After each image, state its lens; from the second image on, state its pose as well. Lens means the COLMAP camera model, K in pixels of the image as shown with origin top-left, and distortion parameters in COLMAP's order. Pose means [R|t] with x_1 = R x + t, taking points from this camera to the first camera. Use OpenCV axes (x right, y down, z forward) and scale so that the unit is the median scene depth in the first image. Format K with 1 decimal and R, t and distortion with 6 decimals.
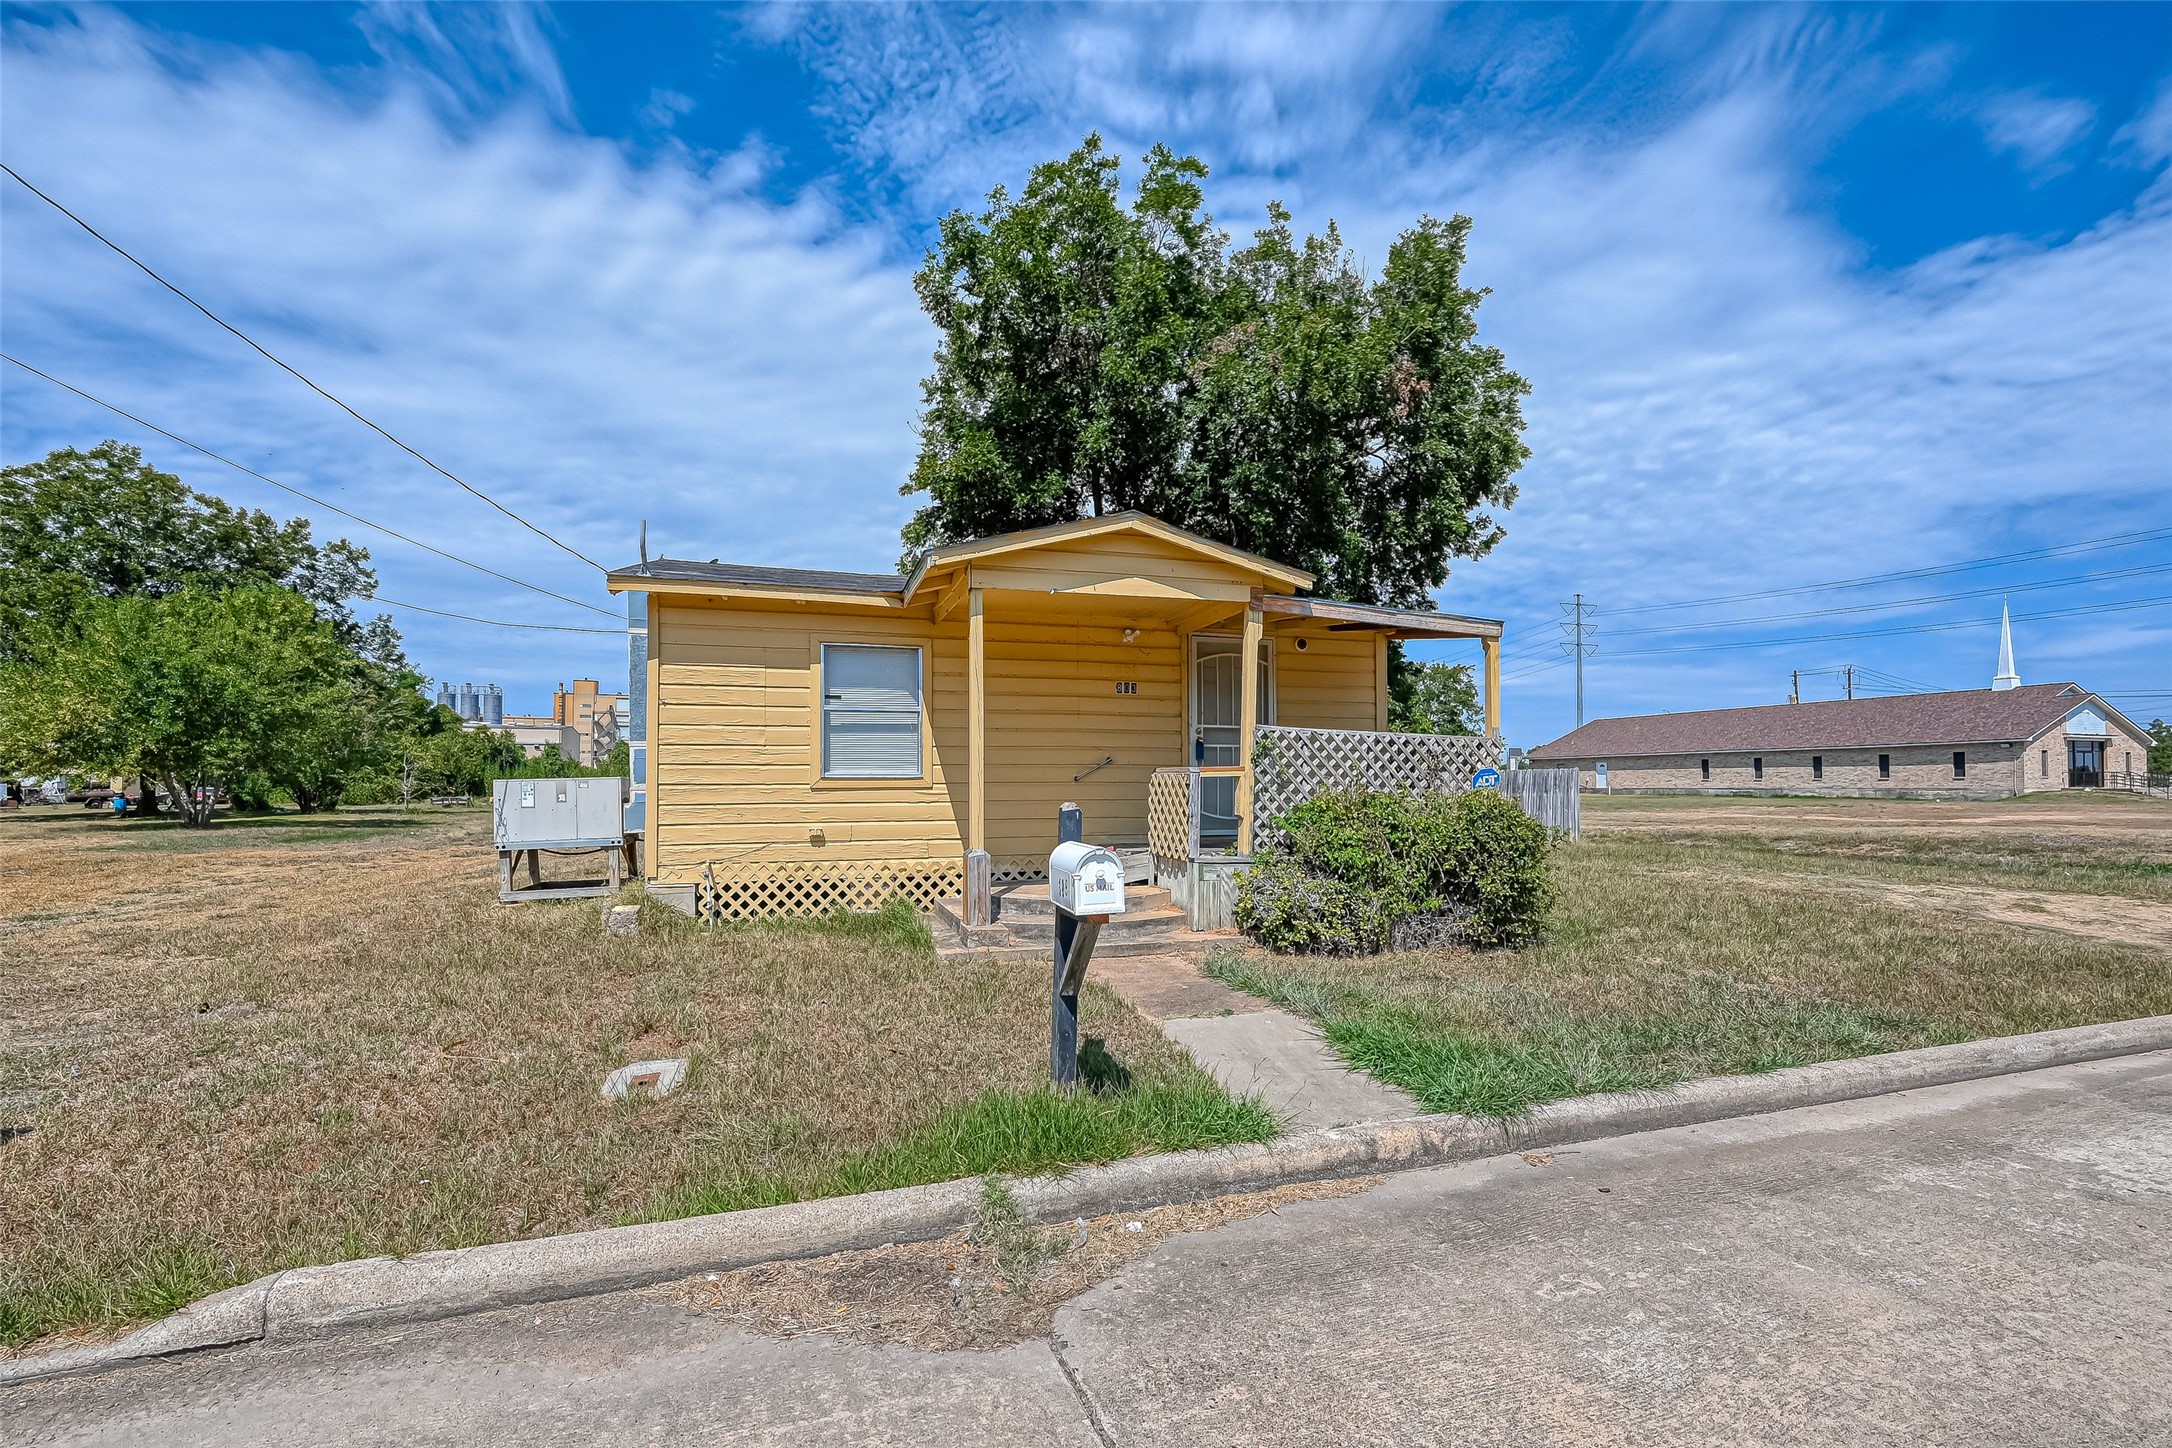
lens RADIAL K [[864.8, 0, 1086.0], [0, 864.8, 724.0], [0, 0, 1]] dist [-0.001489, 0.000517]
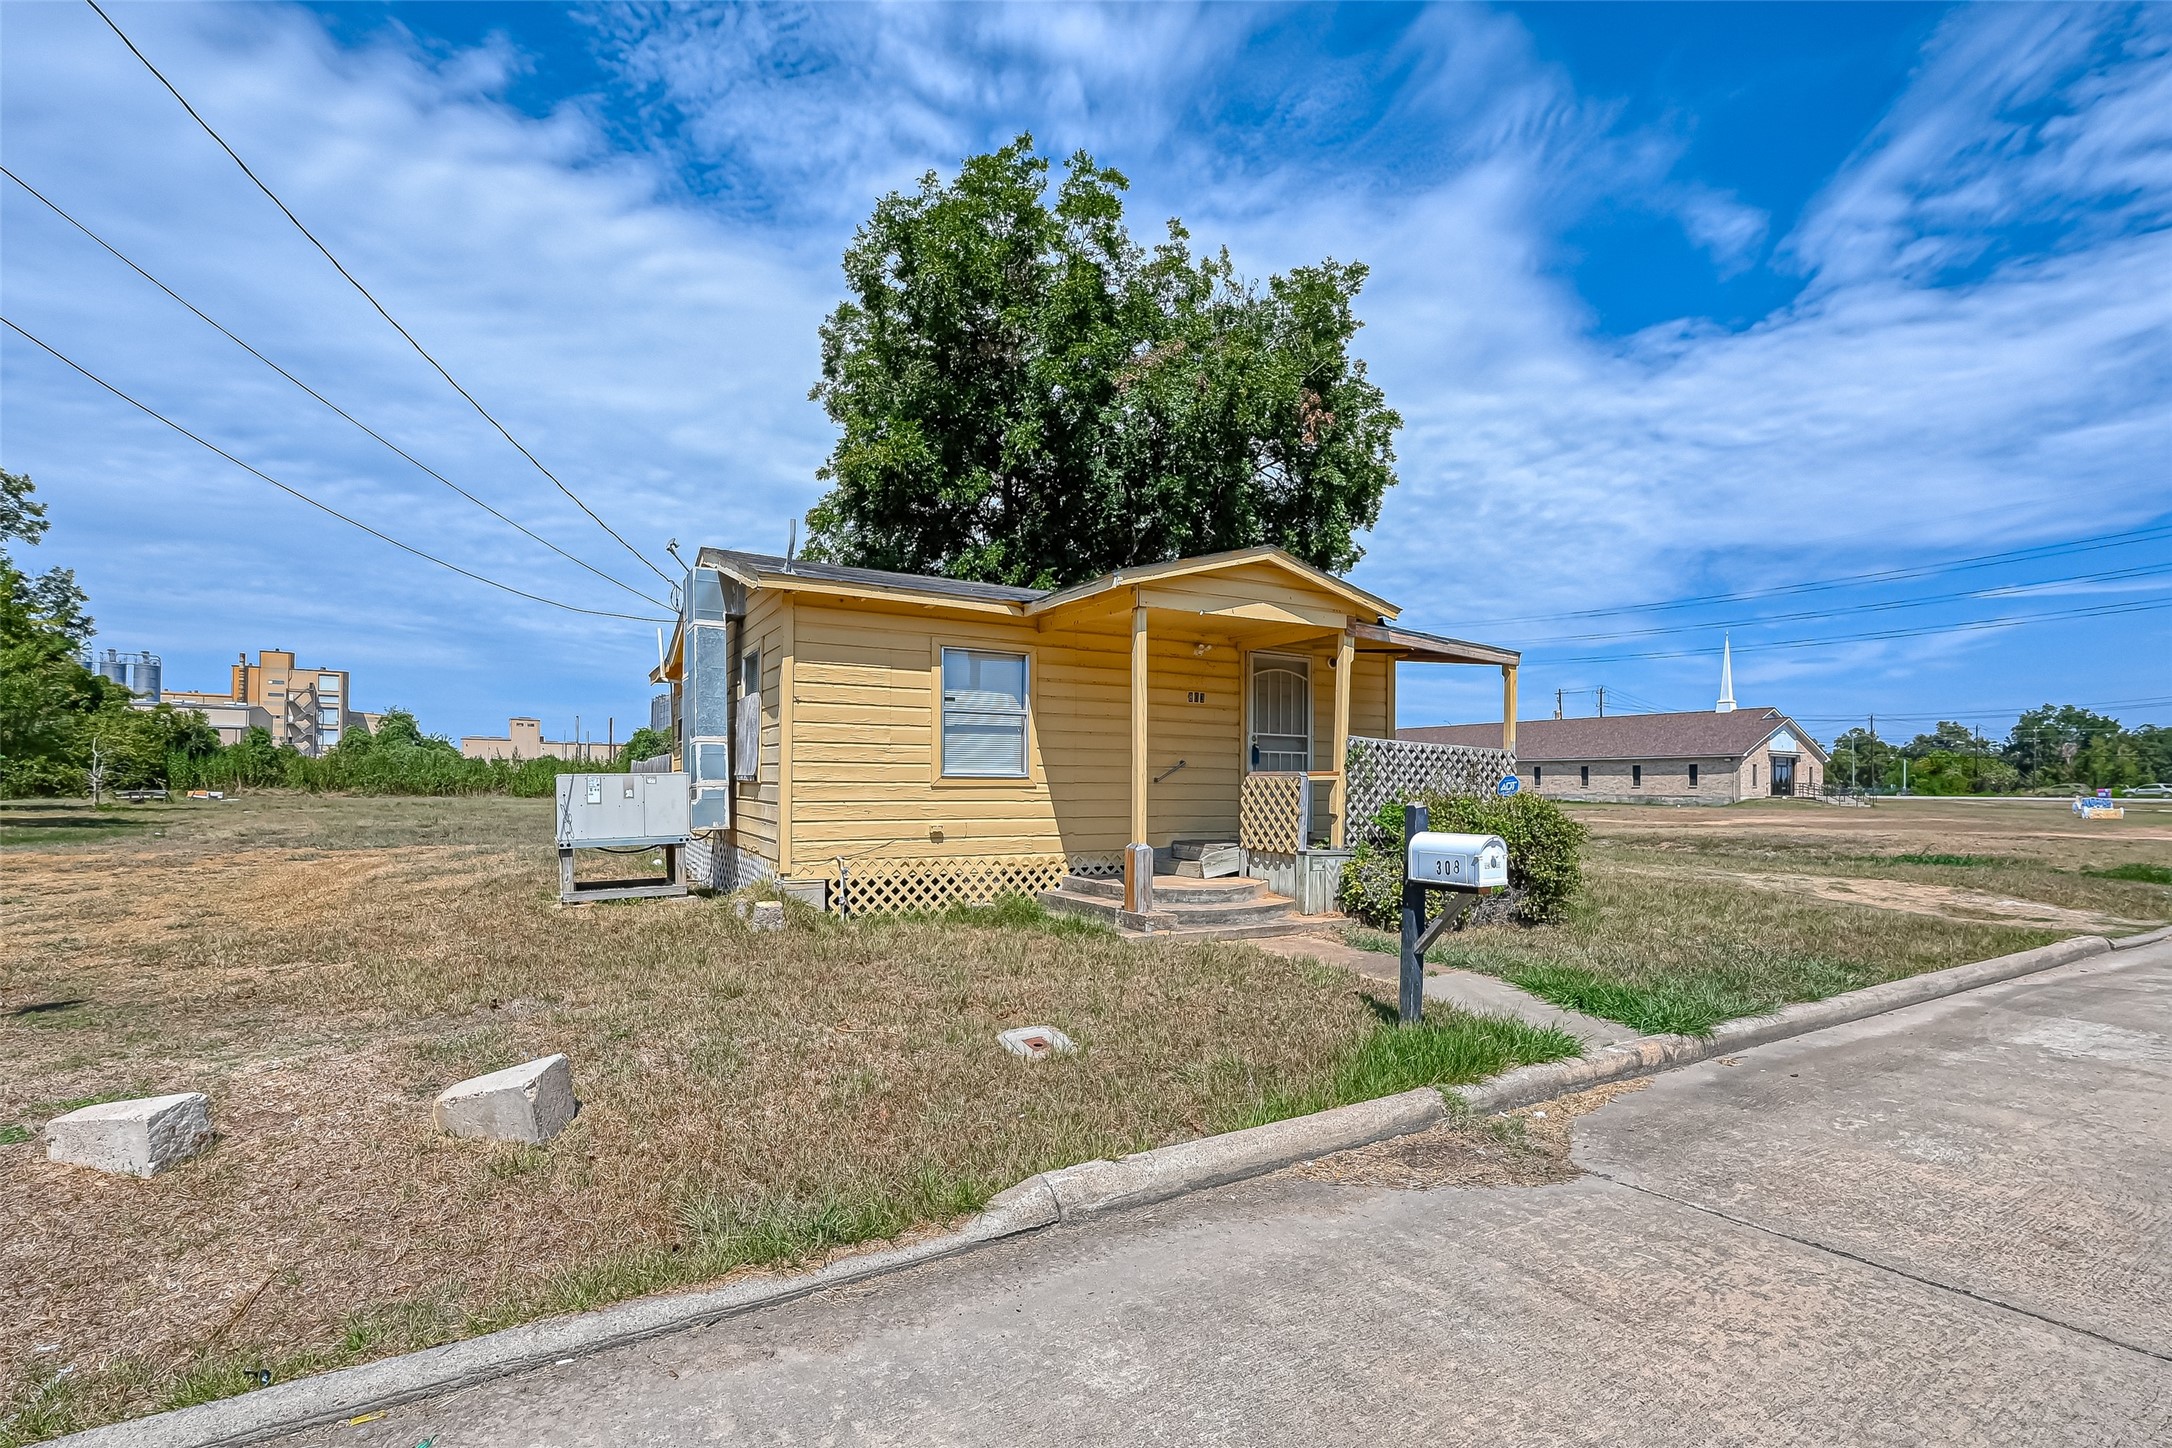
lens RADIAL K [[893.9, 0, 1086.0], [0, 893.9, 724.0], [0, 0, 1]] dist [0.002013, -0.000266]
pose [[0.978024, 0.024821, 0.207009, -0.357931], [-0.025219, 0.999682, -0.000712, -0.004197], [-0.206961, -0.004524, 0.978339, -0.083301]]
